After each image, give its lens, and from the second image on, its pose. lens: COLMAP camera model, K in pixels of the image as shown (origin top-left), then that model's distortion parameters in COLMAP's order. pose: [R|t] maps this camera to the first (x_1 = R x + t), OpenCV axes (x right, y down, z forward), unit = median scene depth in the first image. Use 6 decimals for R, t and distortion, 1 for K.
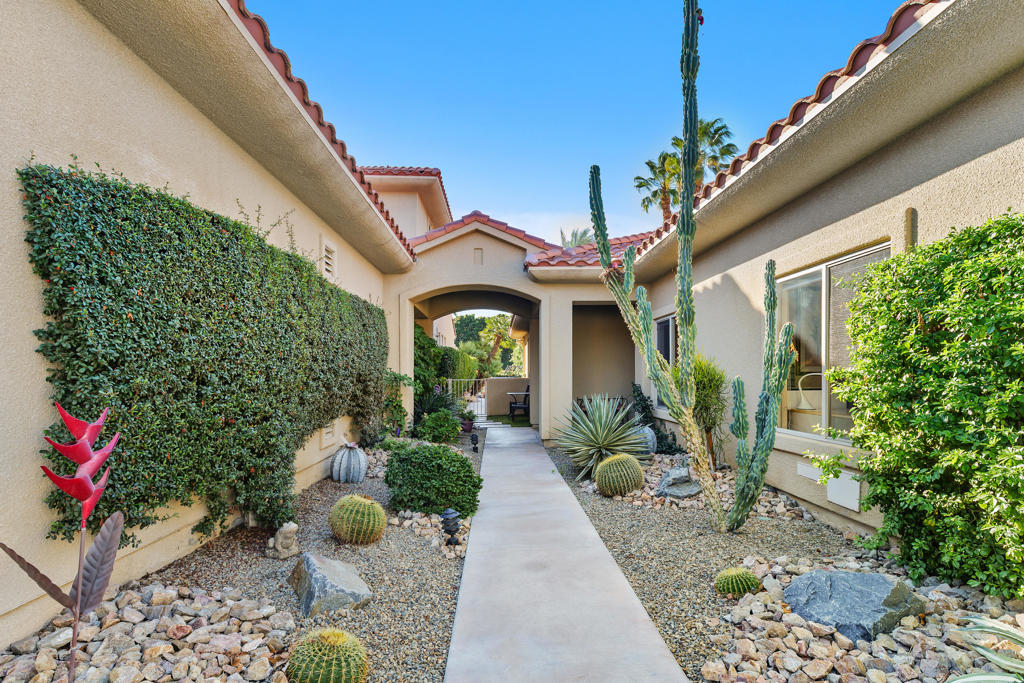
lens RADIAL K [[516.0, 0, 512.4], [0, 516.0, 371.5], [0, 0, 1]] dist [-0.000464, -0.000127]
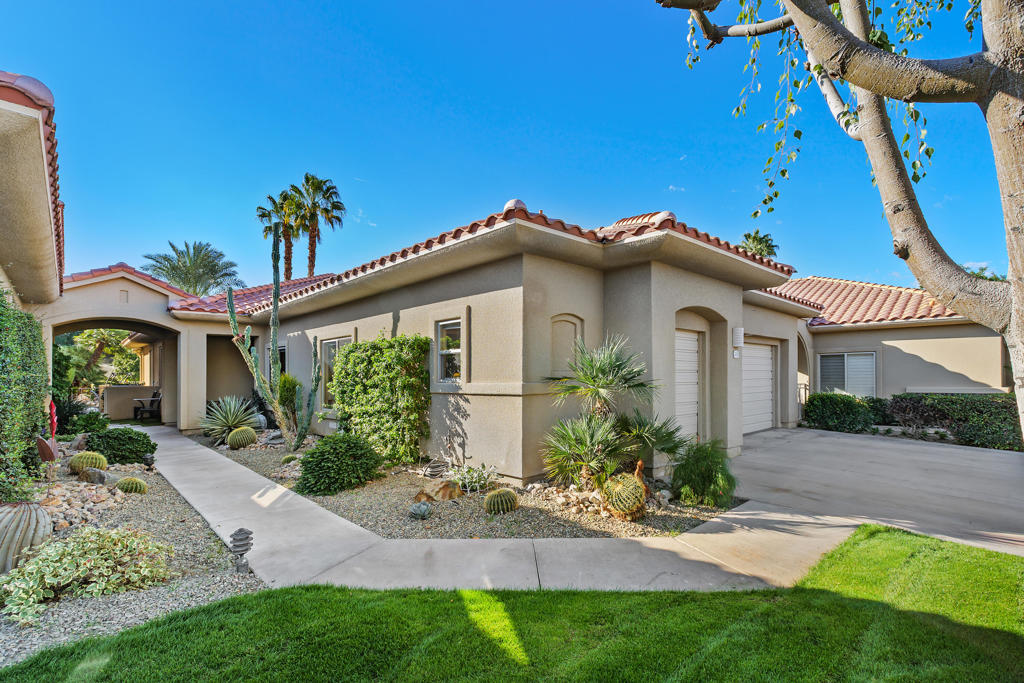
lens RADIAL K [[474.5, 0, 512.6], [0, 474.5, 373.6], [0, 0, 1]] dist [0.000058, -0.000238]
pose [[0.750140, 0.000980, 0.661279, -0.126249], [0.001652, 0.999993, -0.003355, -0.017375], [-0.661277, 0.003609, 0.750133, -0.604075]]
